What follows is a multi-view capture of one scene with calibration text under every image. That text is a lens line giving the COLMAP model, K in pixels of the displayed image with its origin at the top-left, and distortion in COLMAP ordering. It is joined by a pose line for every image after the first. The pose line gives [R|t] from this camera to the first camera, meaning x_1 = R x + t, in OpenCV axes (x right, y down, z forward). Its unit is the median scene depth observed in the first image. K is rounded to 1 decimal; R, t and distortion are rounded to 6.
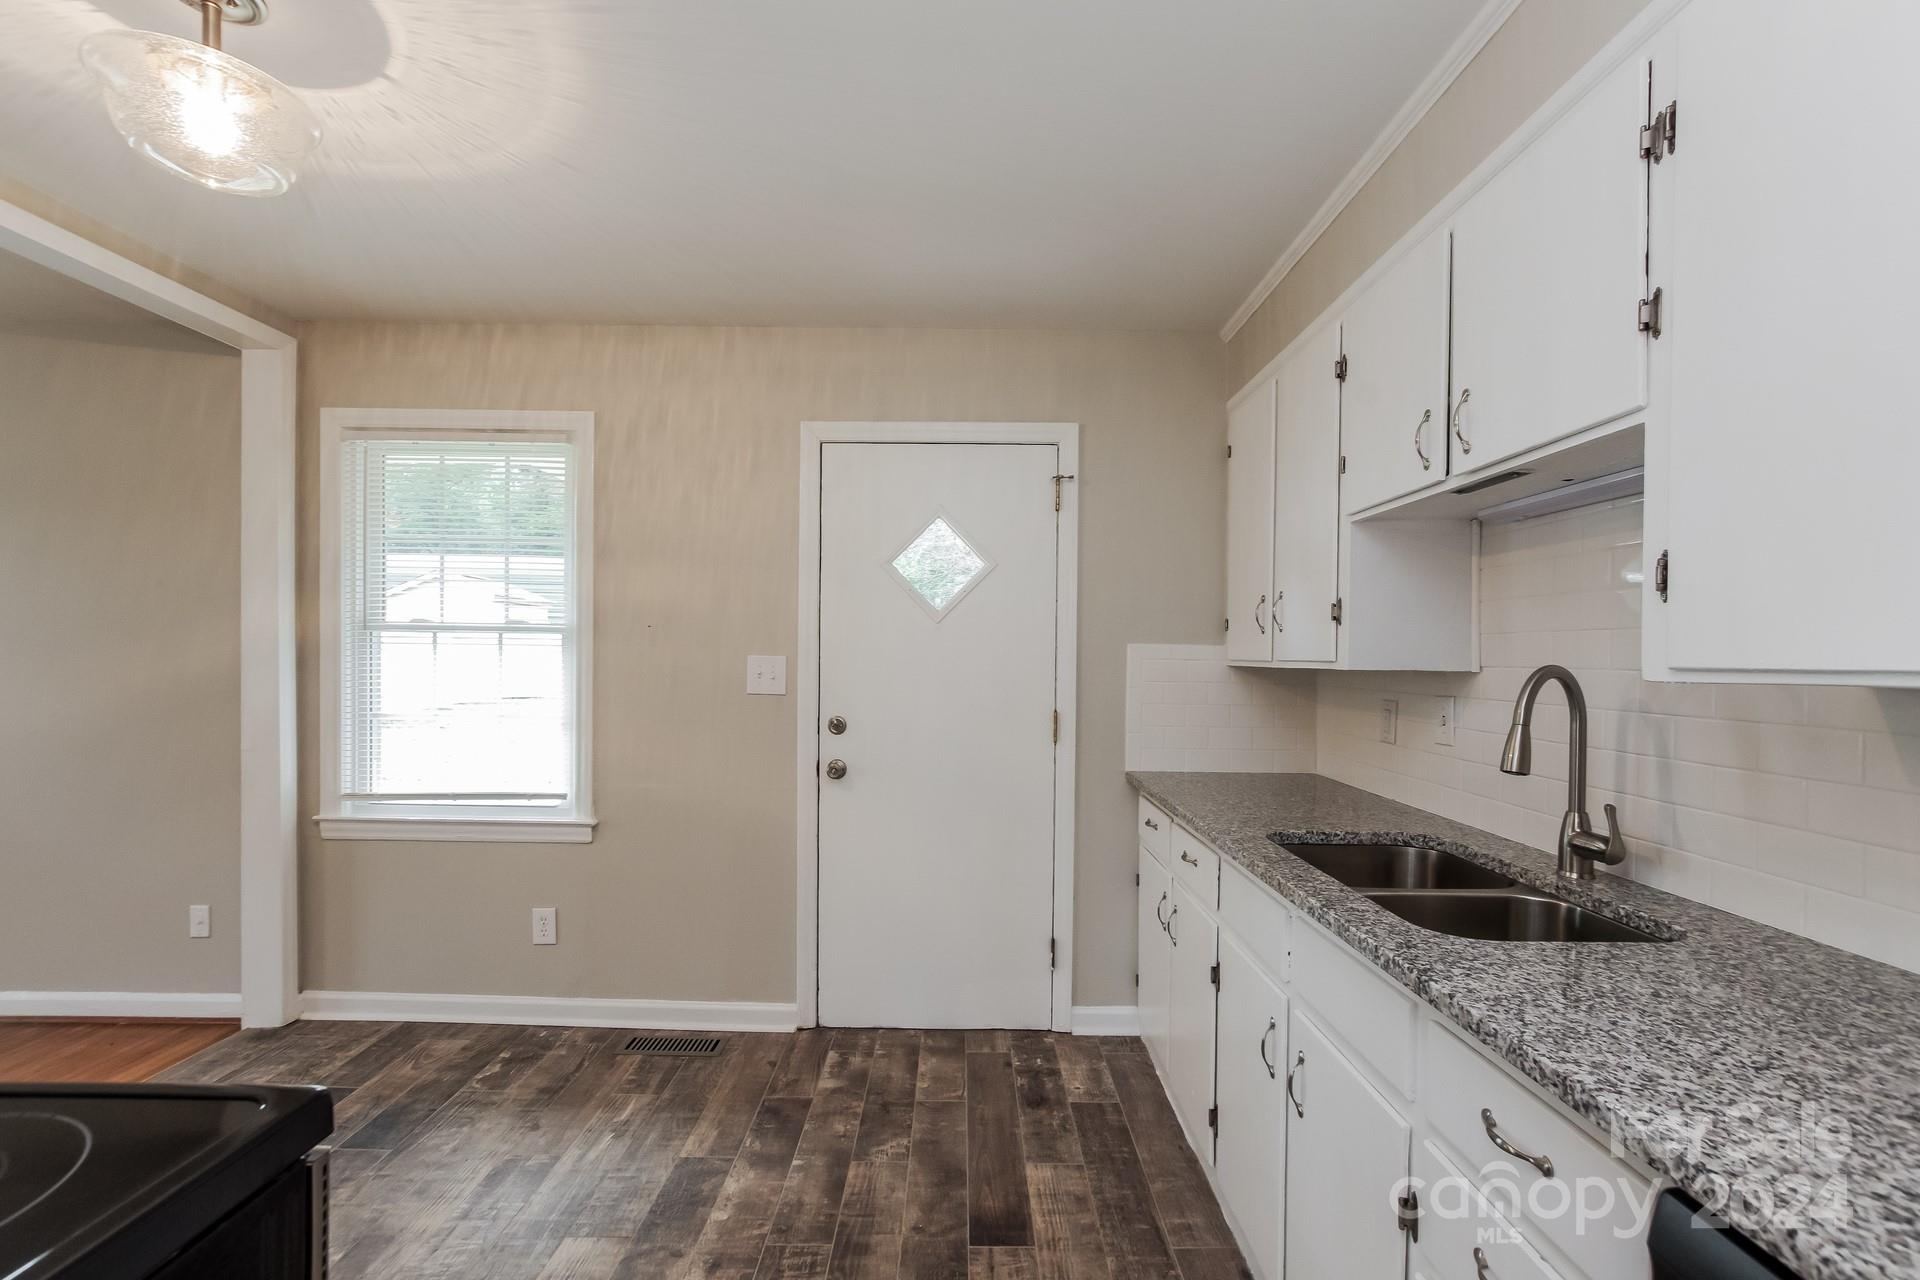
lens RADIAL K [[846.9, 0, 959.1], [0, 846.9, 682.0], [0, 0, 1]] dist [0.000506, -0.000087]
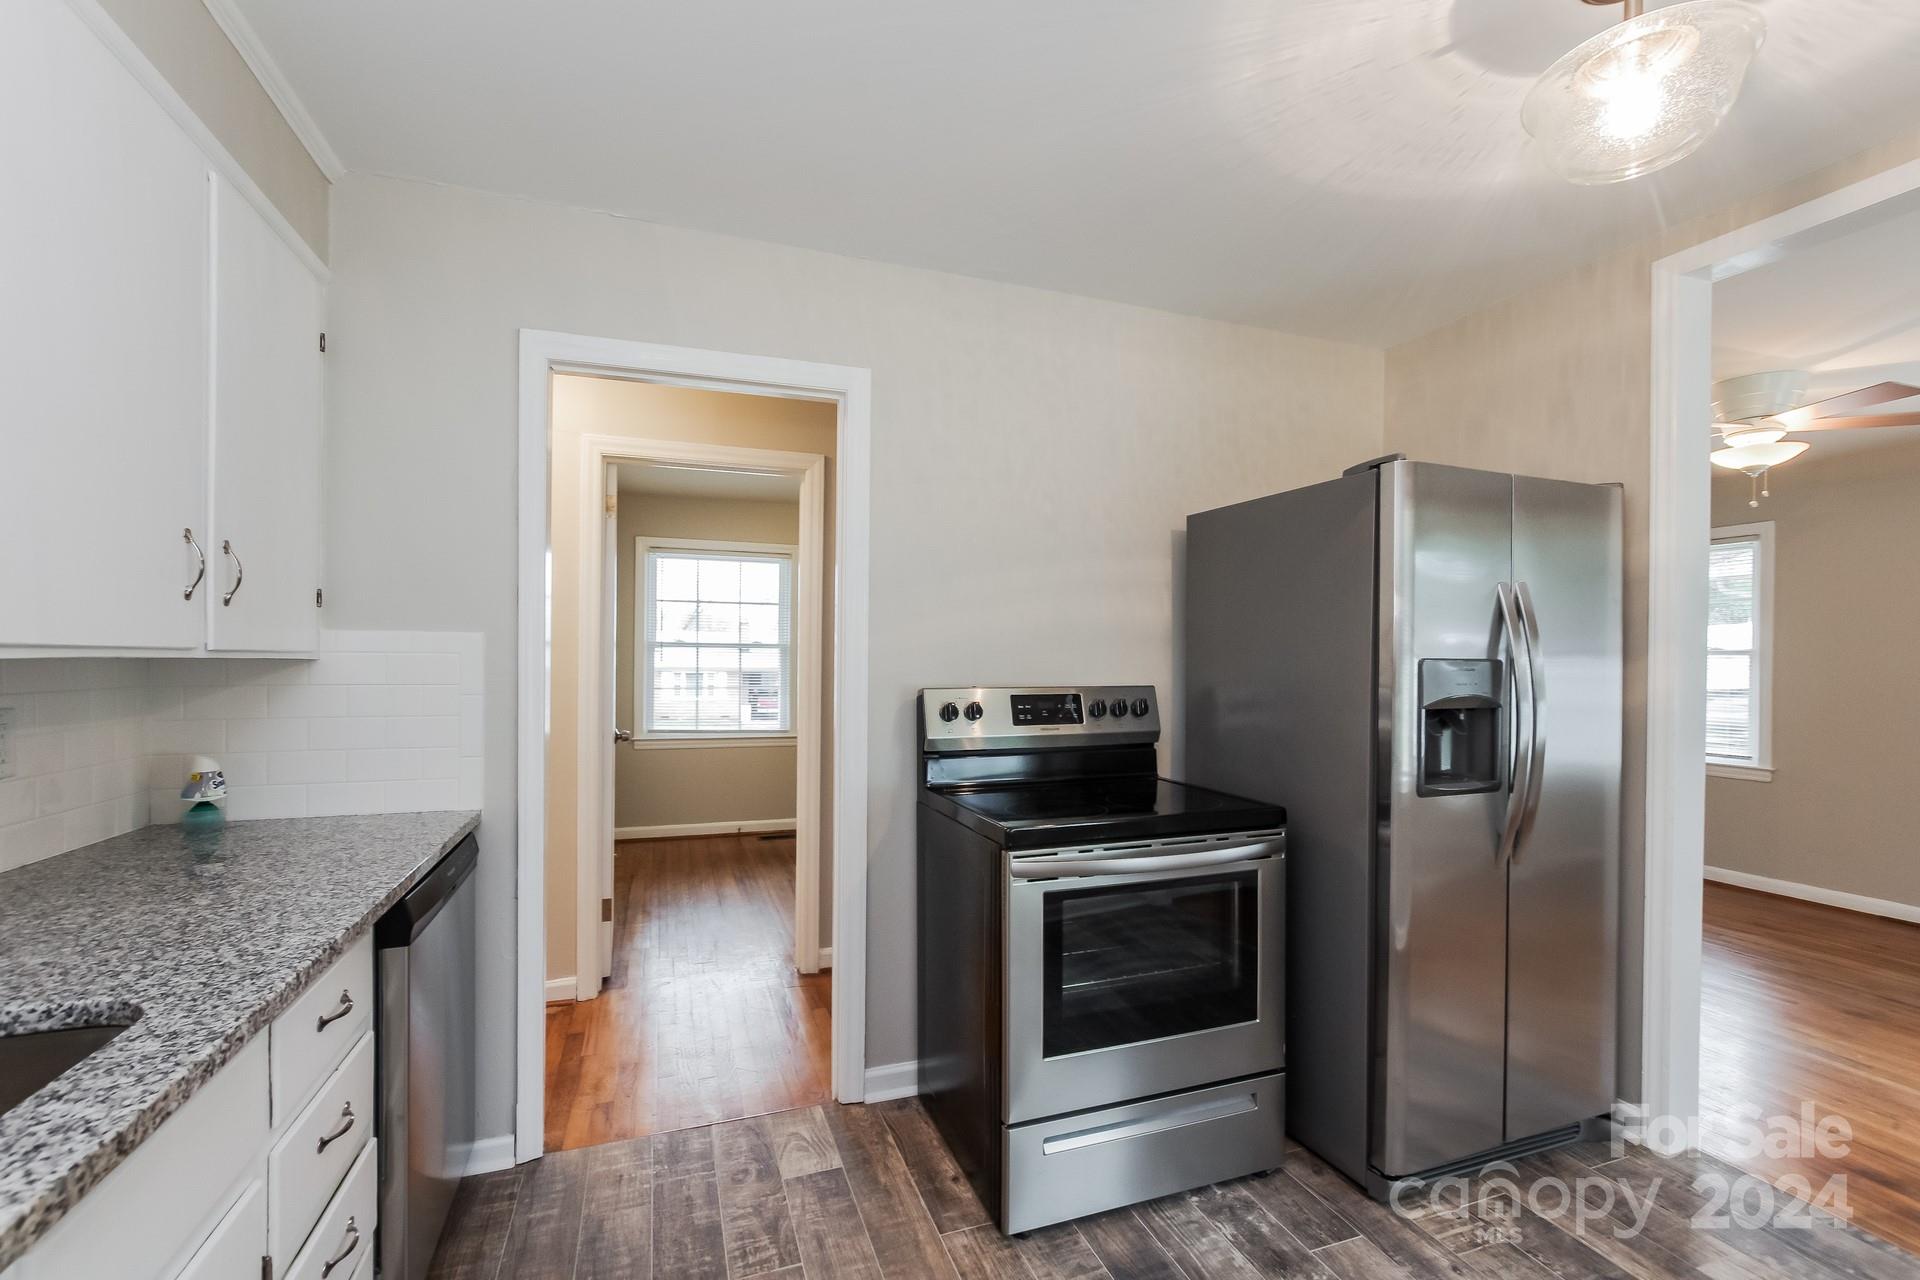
lens RADIAL K [[844.2, 0, 967.8], [0, 844.2, 661.2], [0, 0, 1]] dist [0.001023, 0.000162]
pose [[-0.936084, -0.018015, -0.351316, 0.089111], [-0.027732, 0.999359, 0.022646, -0.024058], [0.350682, 0.030941, -0.935983, 1.114338]]
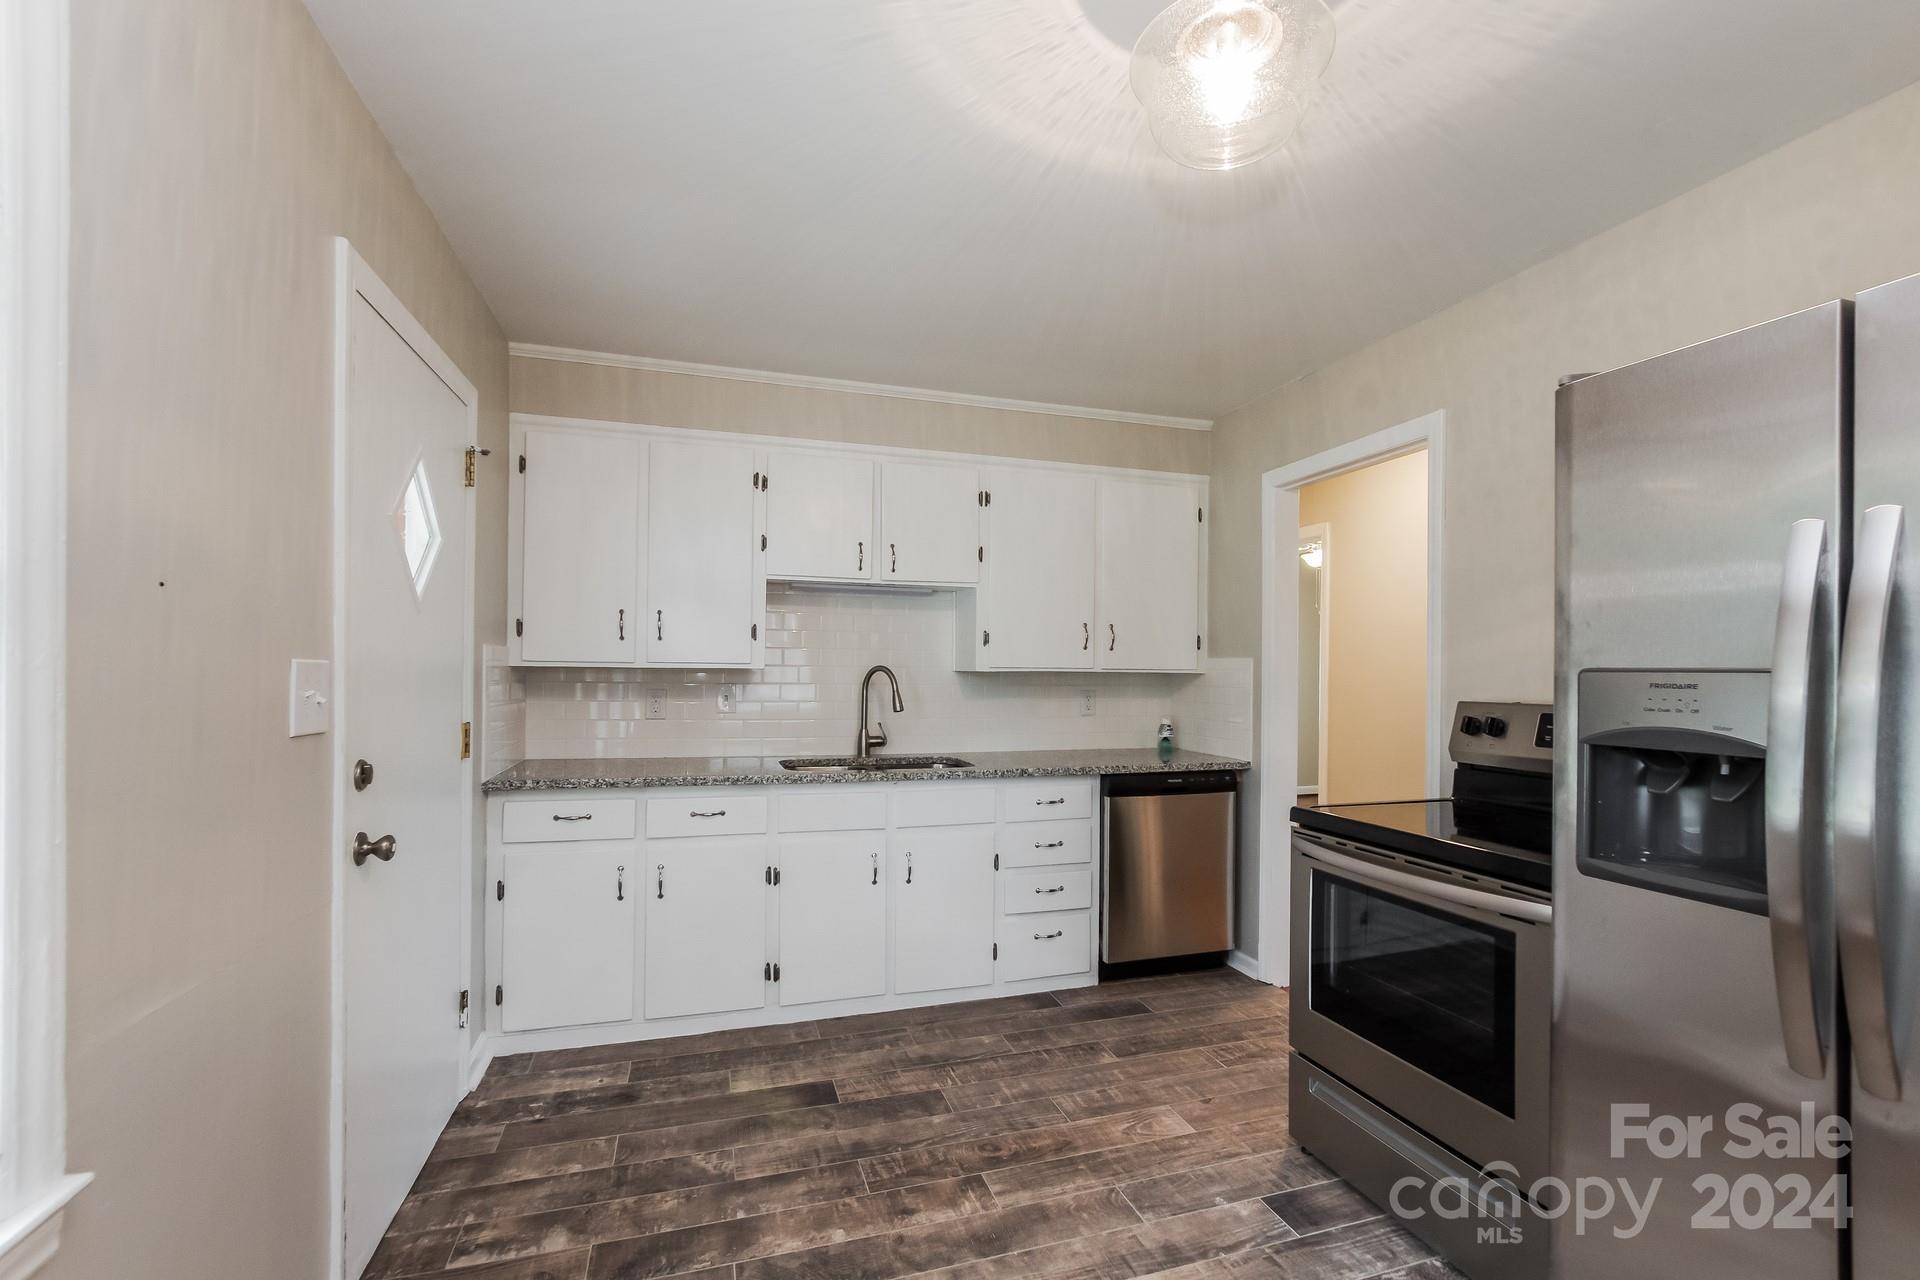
lens RADIAL K [[844.2, 0, 967.8], [0, 844.2, 661.2], [0, 0, 1]] dist [0.001023, 0.000162]
pose [[-0.307878, -0.005033, 0.951413, -1.145993], [0.014128, 0.999852, 0.009861, -0.037390], [-0.951321, 0.016477, -0.307761, 1.049422]]
